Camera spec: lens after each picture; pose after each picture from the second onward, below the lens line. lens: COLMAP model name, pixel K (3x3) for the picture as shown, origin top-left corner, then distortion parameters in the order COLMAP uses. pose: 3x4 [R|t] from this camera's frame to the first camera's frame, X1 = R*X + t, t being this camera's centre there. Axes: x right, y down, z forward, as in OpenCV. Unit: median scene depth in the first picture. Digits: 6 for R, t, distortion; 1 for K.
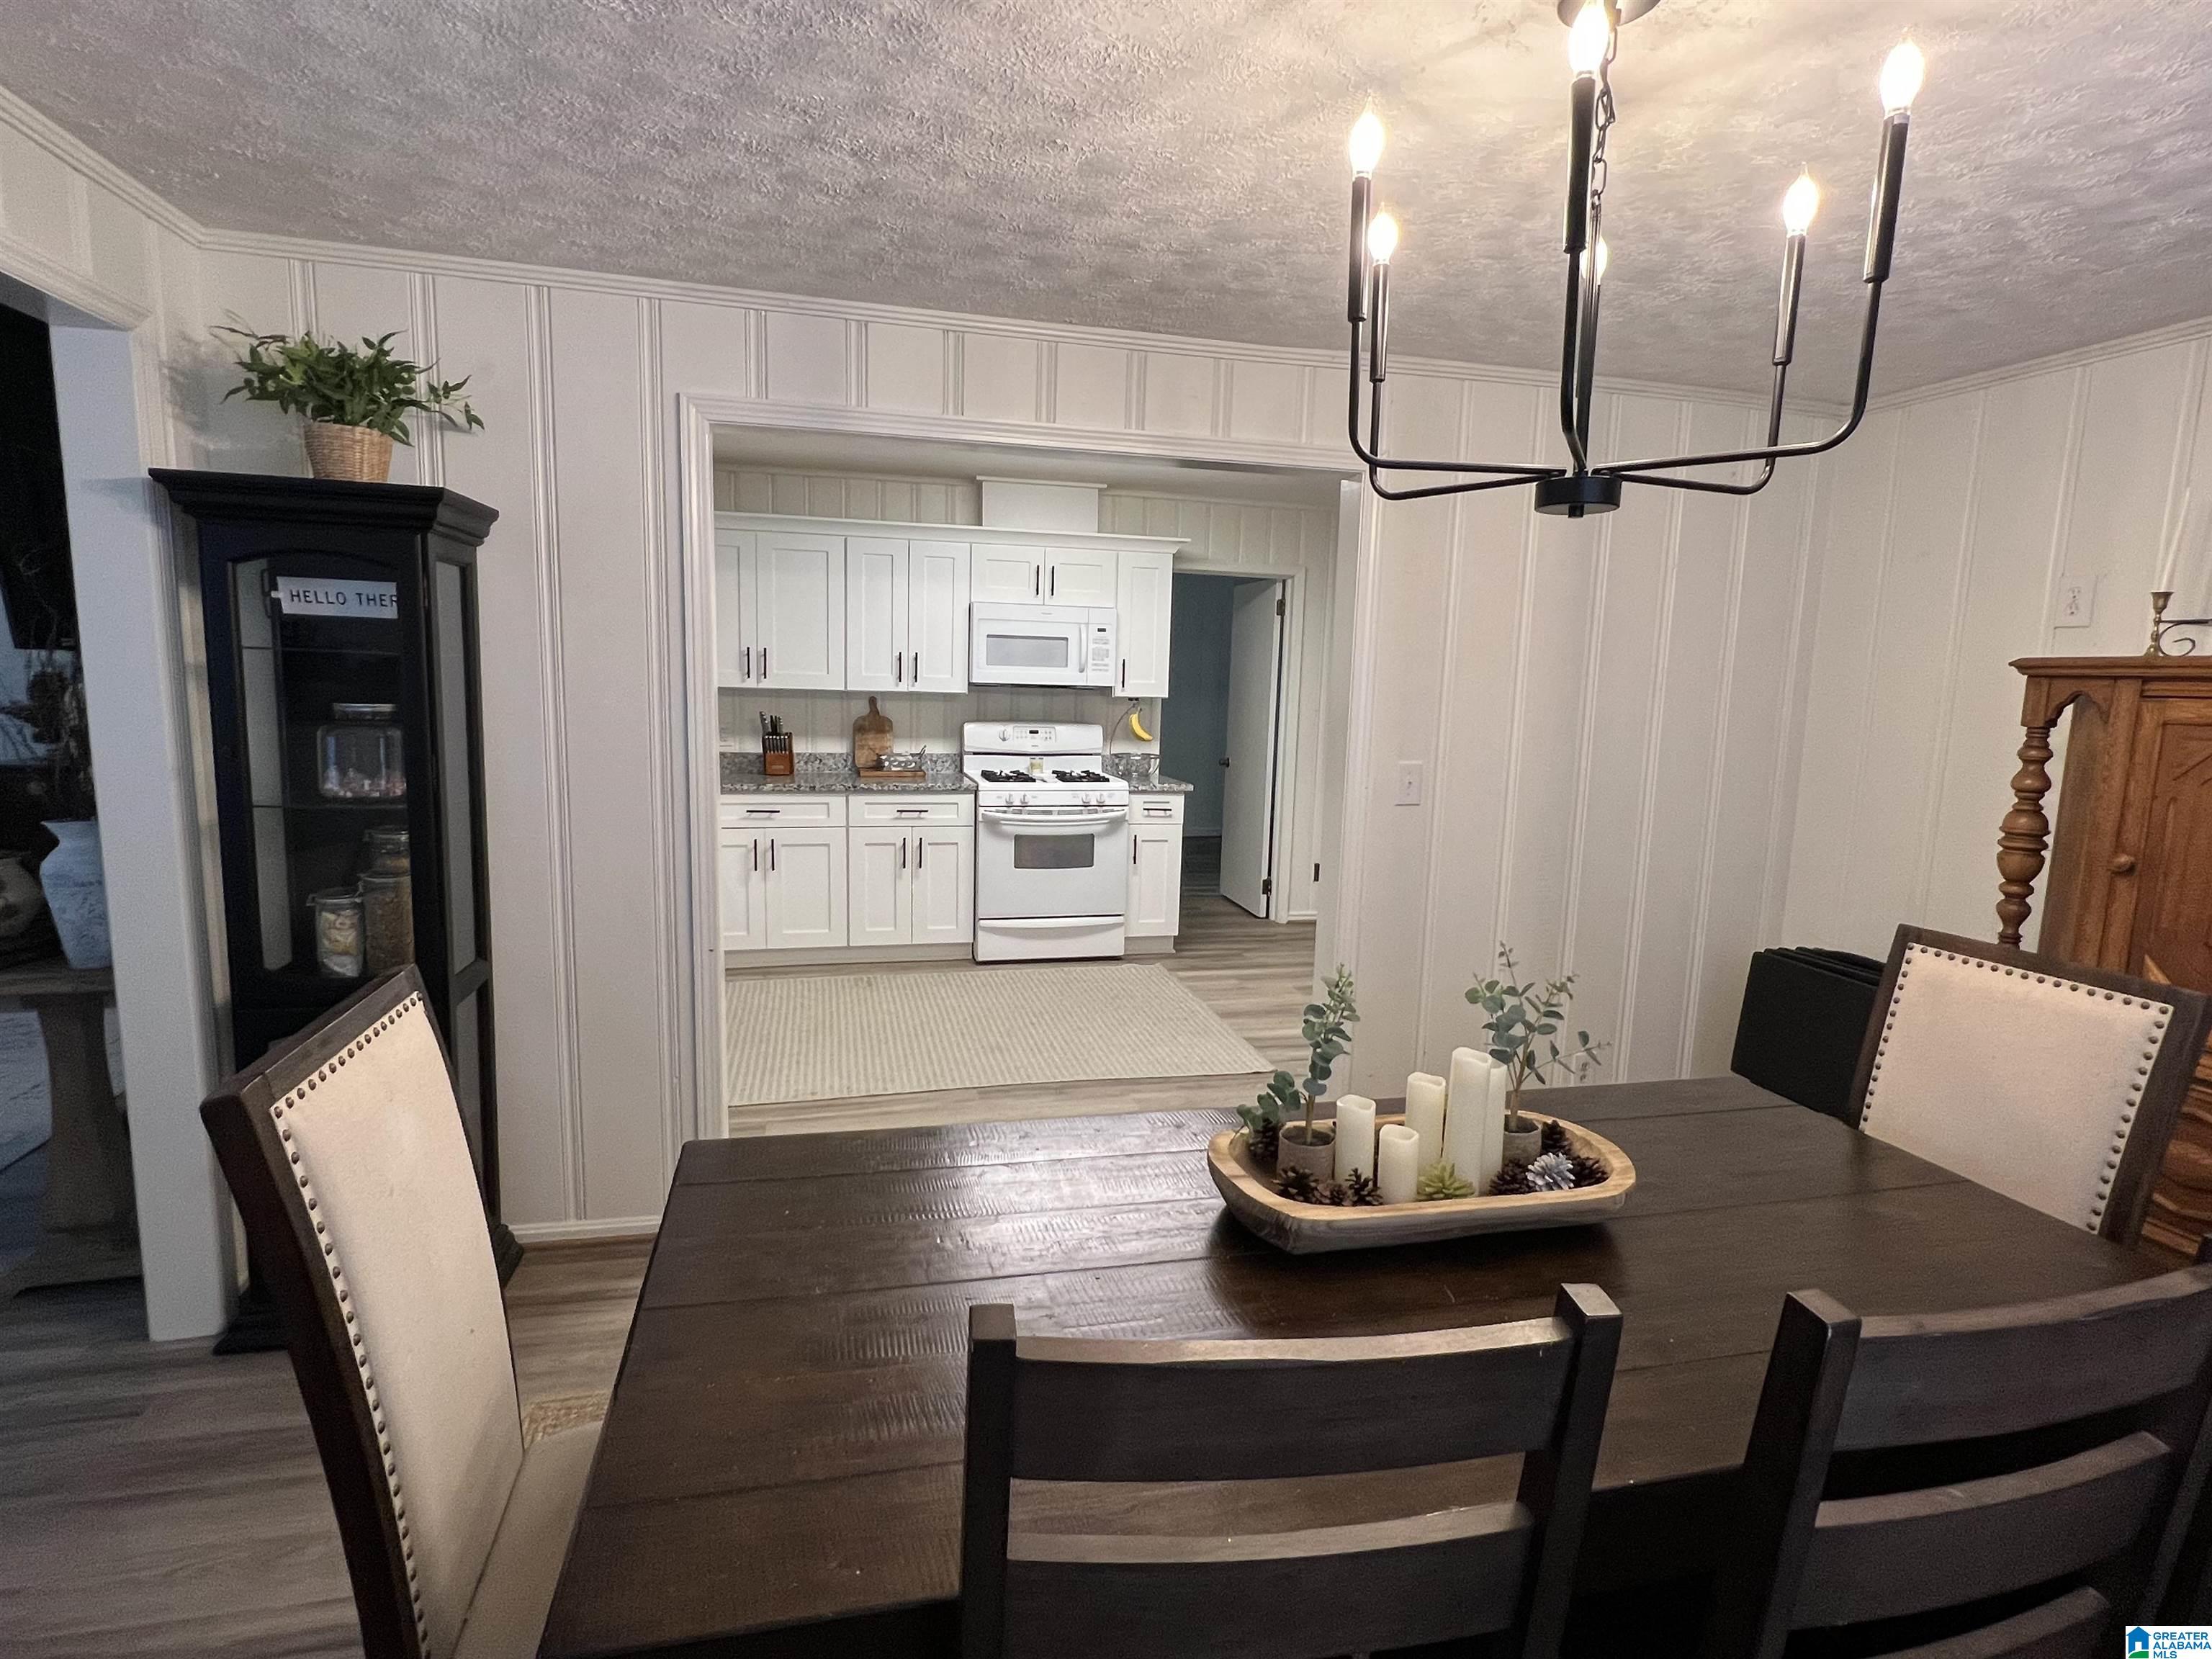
lens RADIAL K [[1118.3, 0, 1111.3], [0, 1118.3, 820.9], [0, 0, 1]] dist [0.001547, -0.000573]
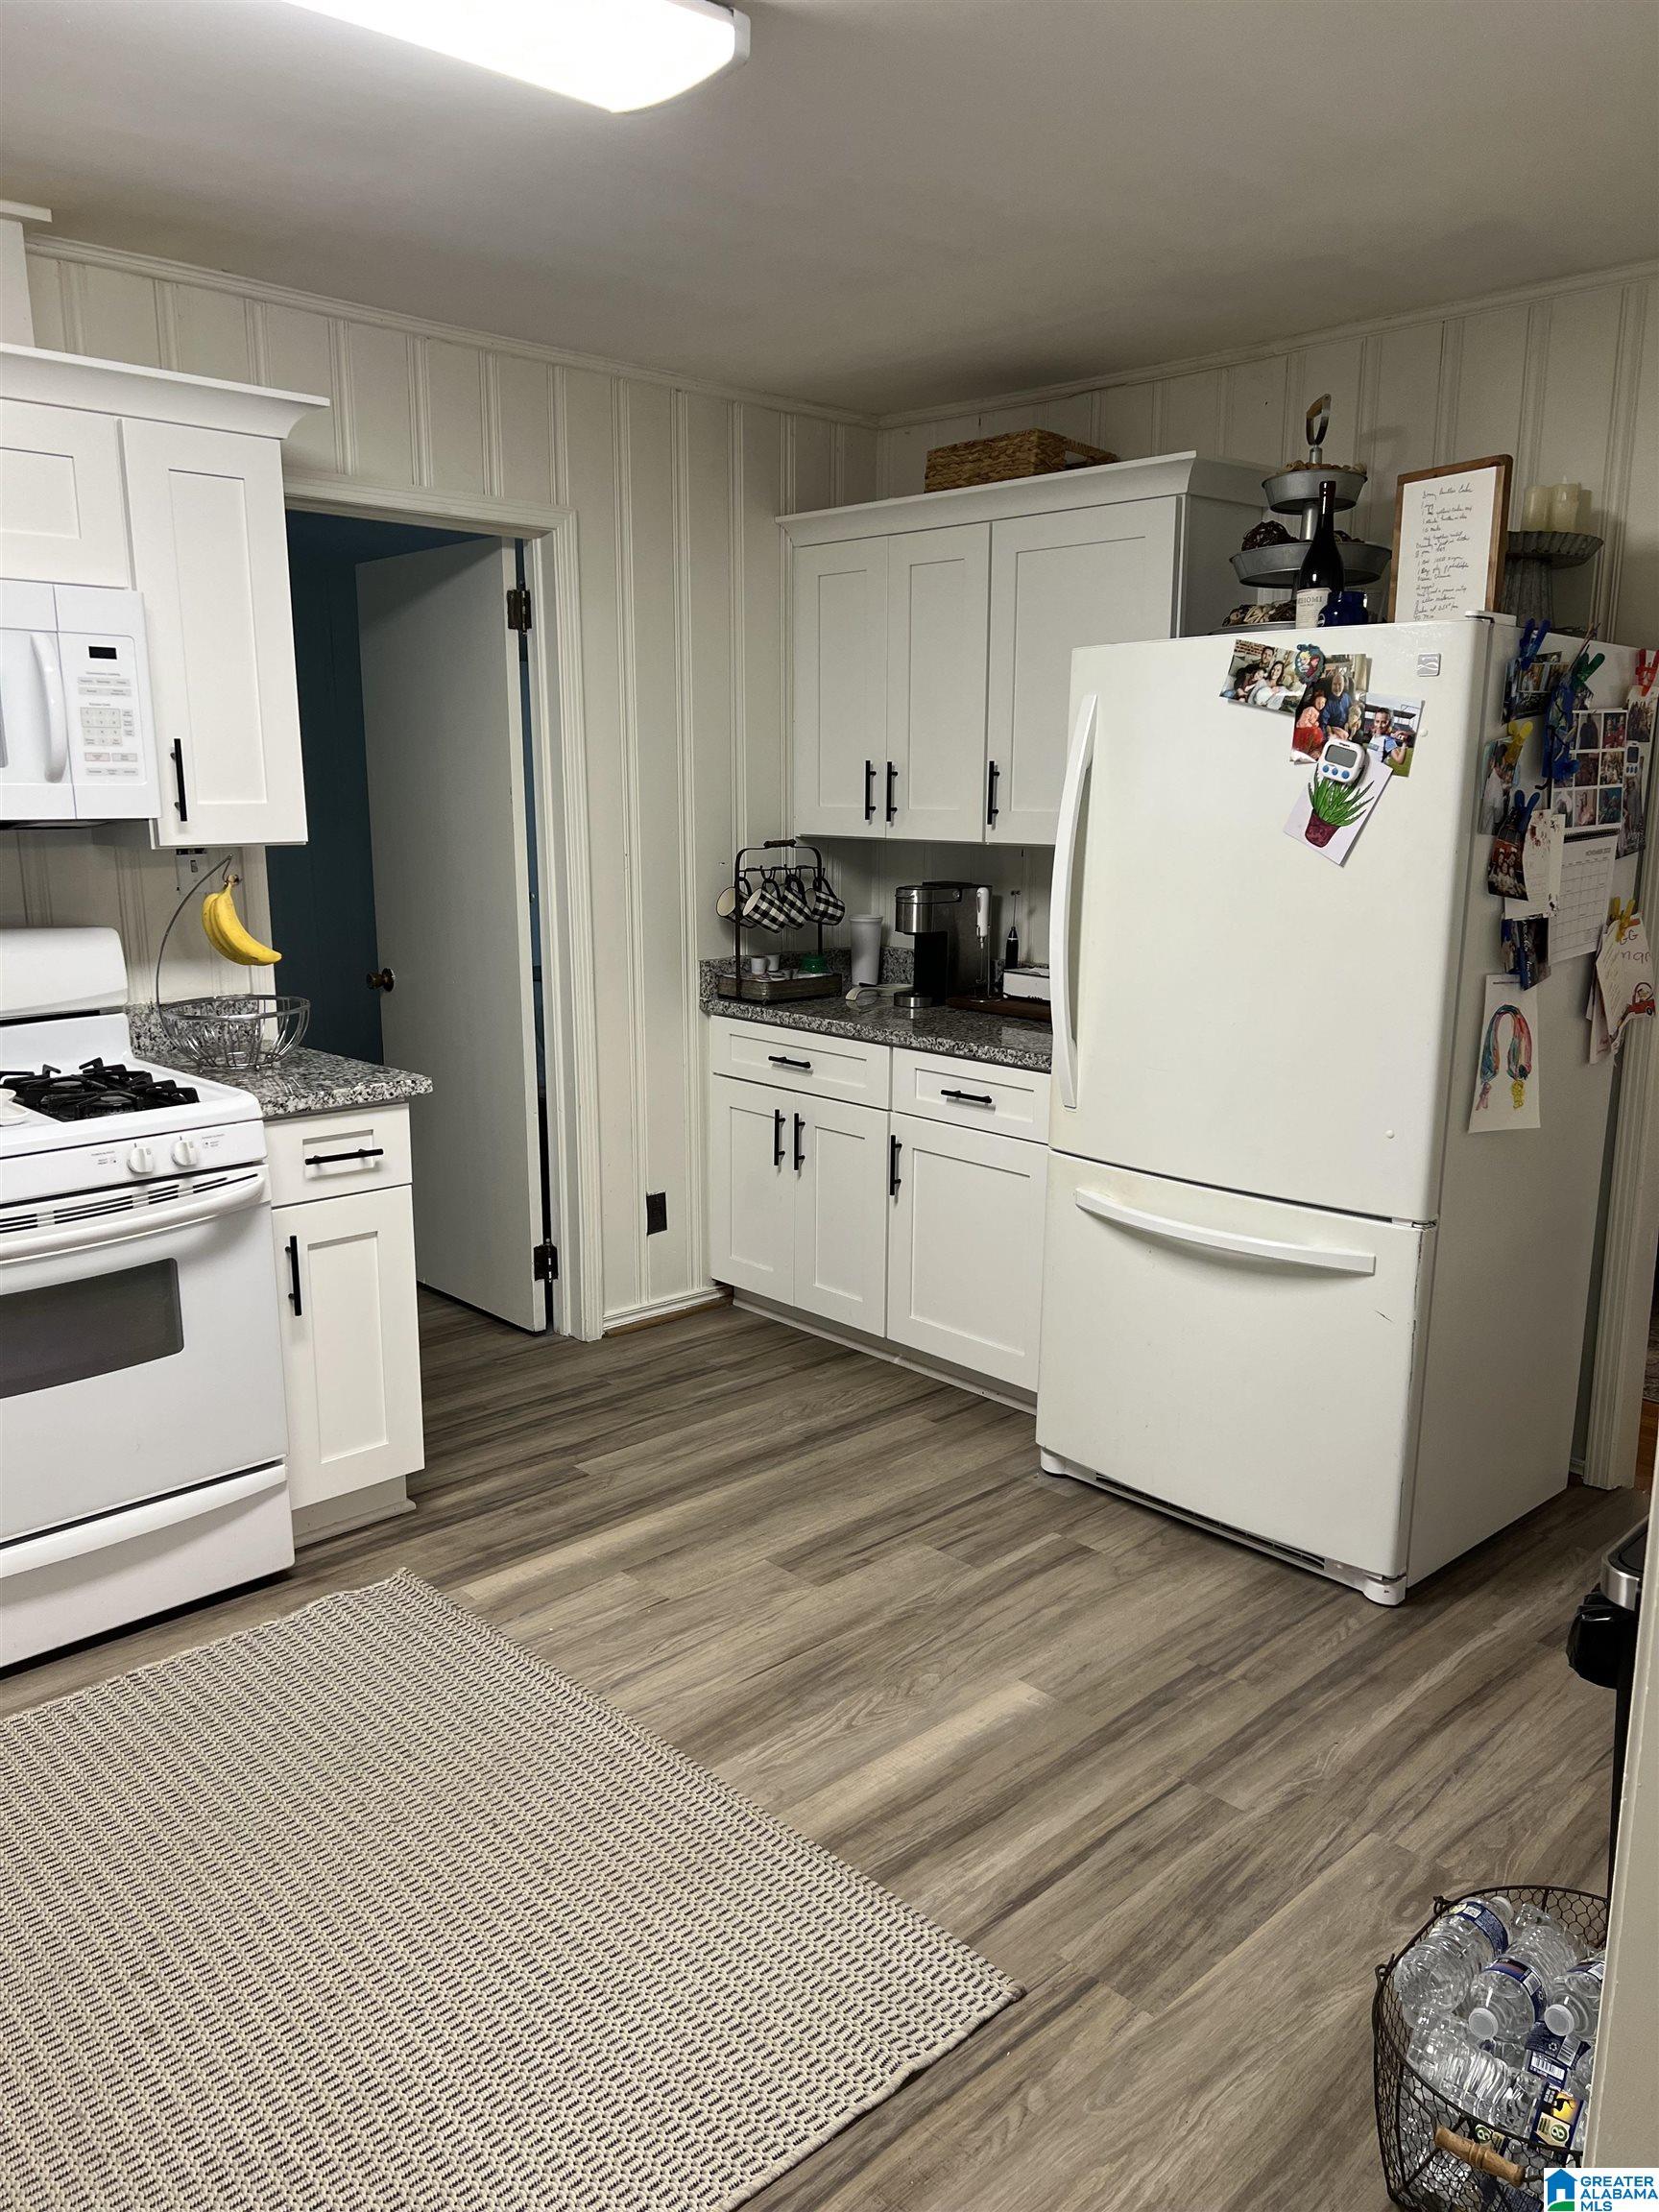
lens RADIAL K [[1647.9, 0, 837.4], [0, 1647.9, 1117.2], [0, 0, 1]] dist [0.066785, -0.064691]
pose [[0.872616, -0.126655, 0.471699, -0.071074], [0.089432, 0.990897, 0.100621, -0.062566], [-0.480150, -0.045619, 0.876000, 0.447641]]
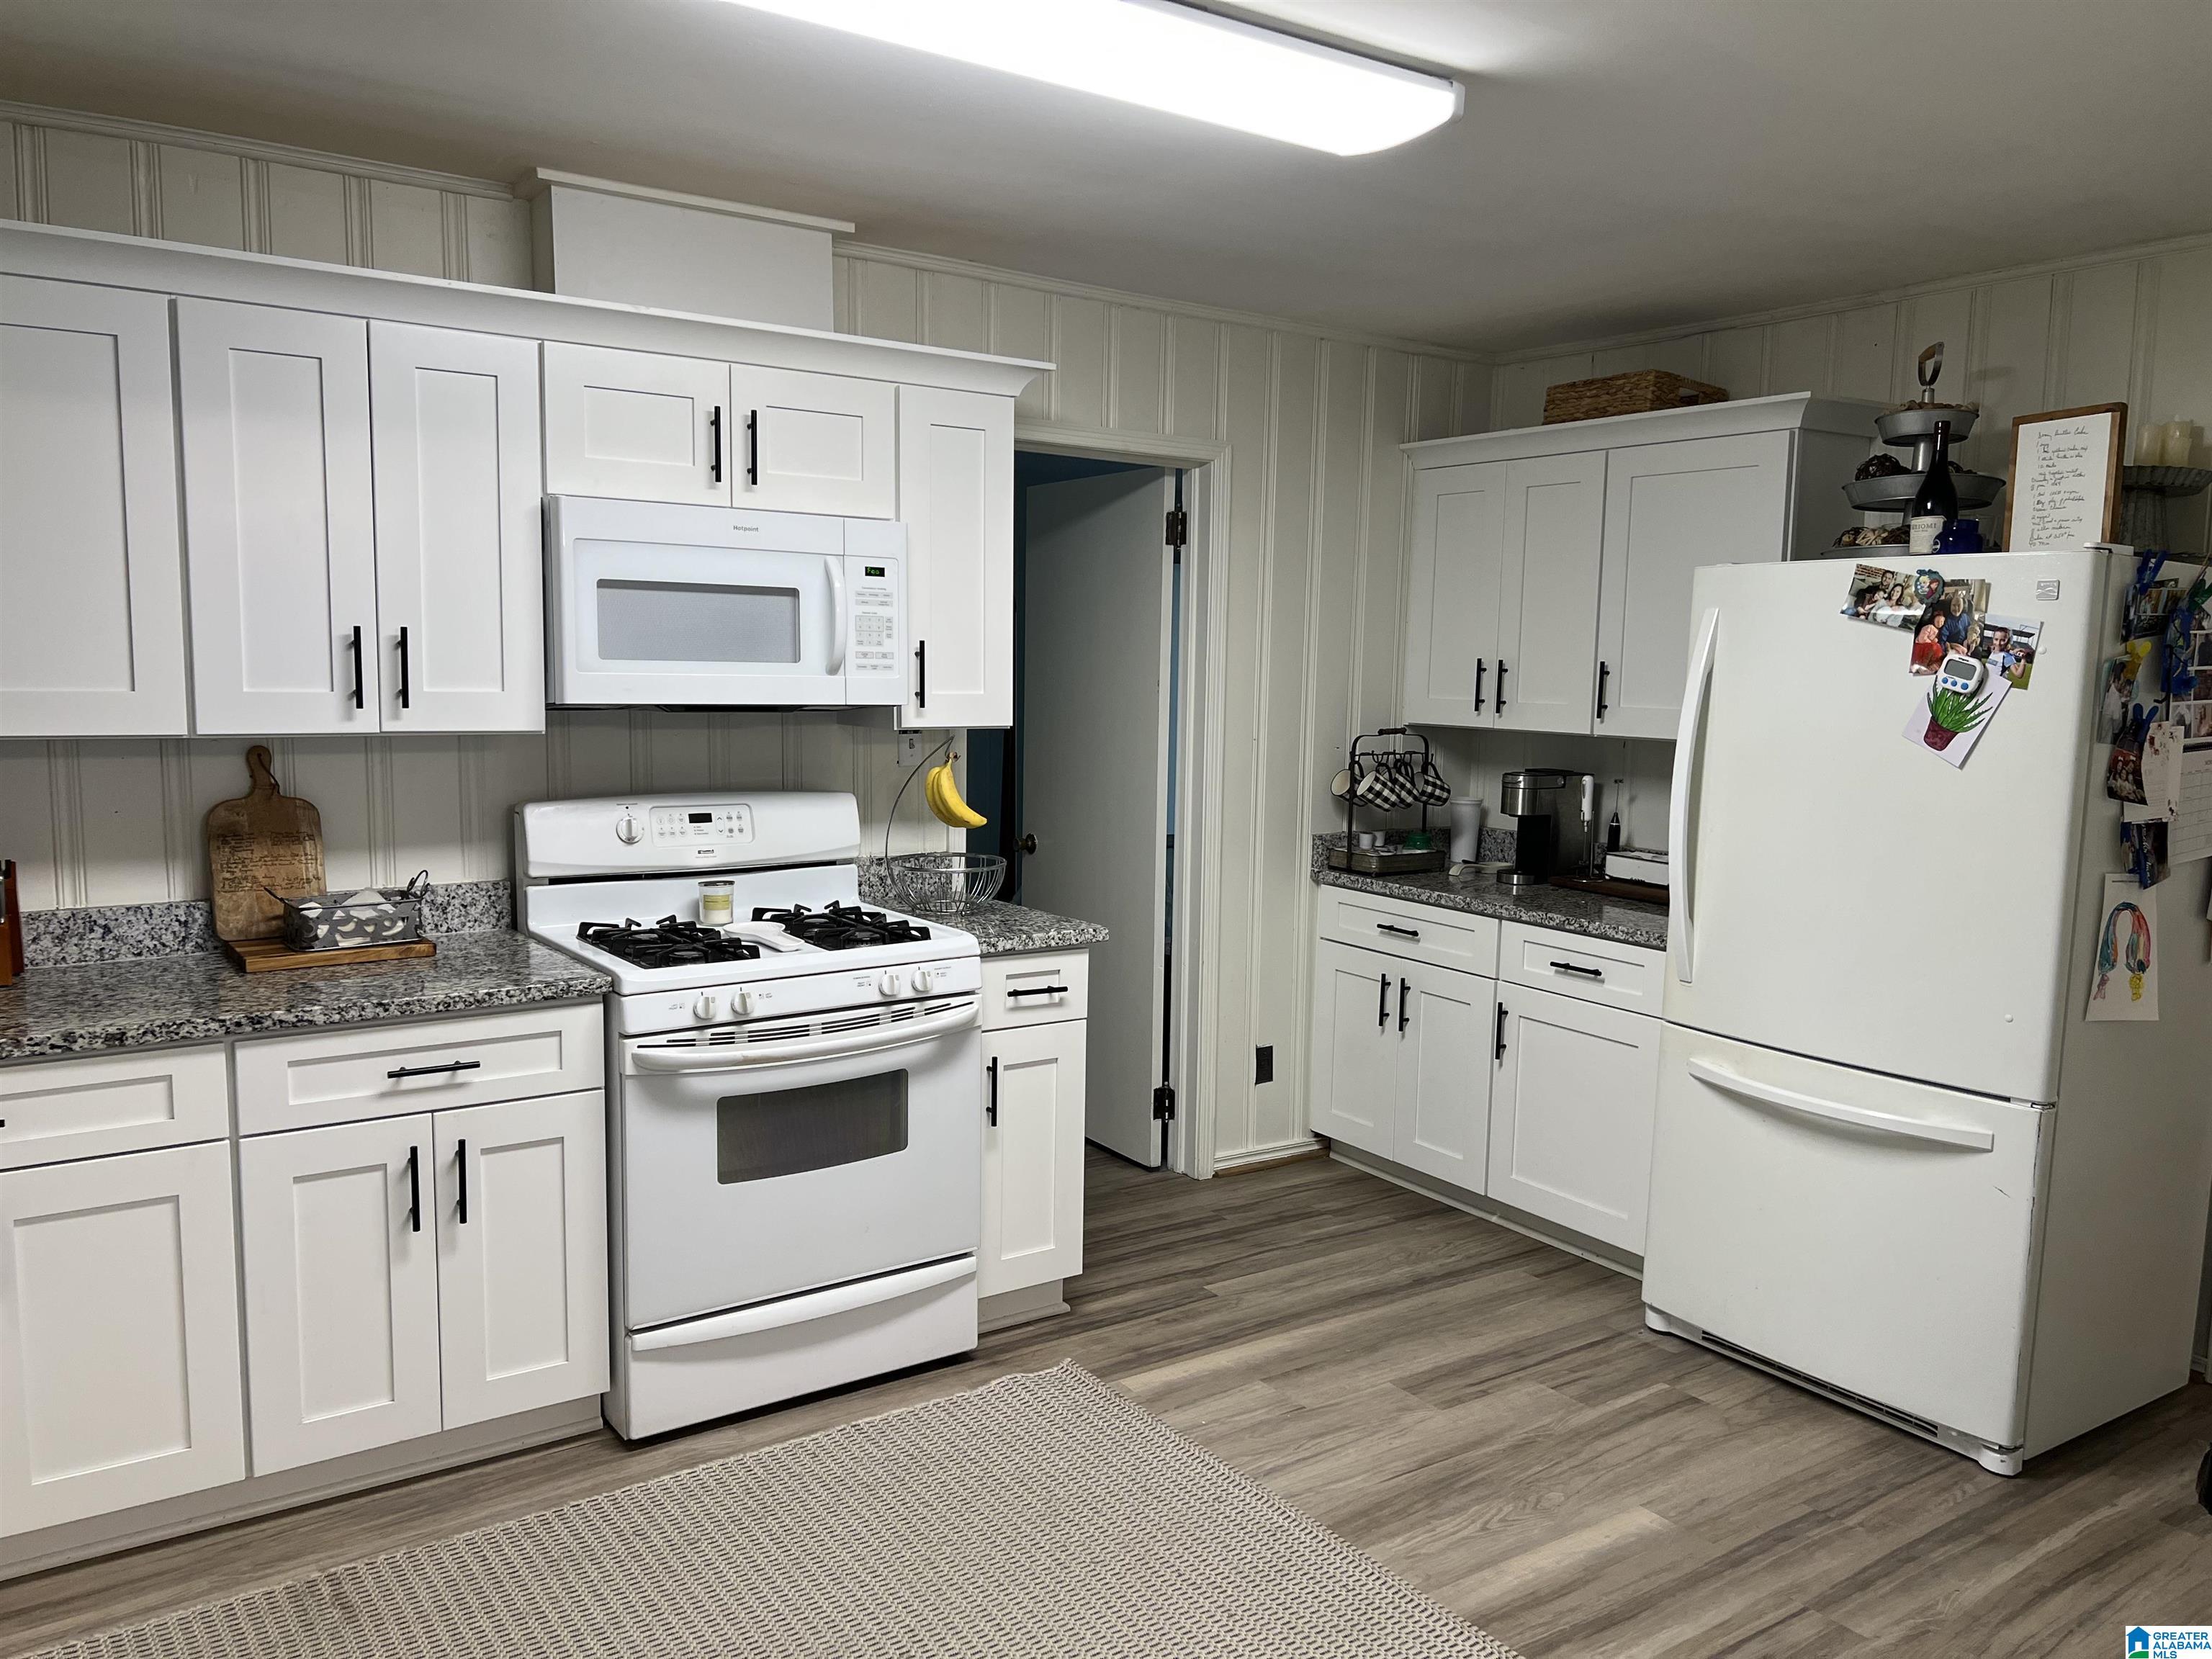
lens RADIAL K [[1647.9, 0, 1108.2], [0, 1647.9, 844.2], [0, 0, 1]] dist [0.066785, -0.064691]
pose [[0.938782, -0.053184, 0.340382, -0.143248], [0.056710, 0.998391, -0.000410, -0.064314], [-0.339812, 0.019688, 0.940287, 0.396658]]
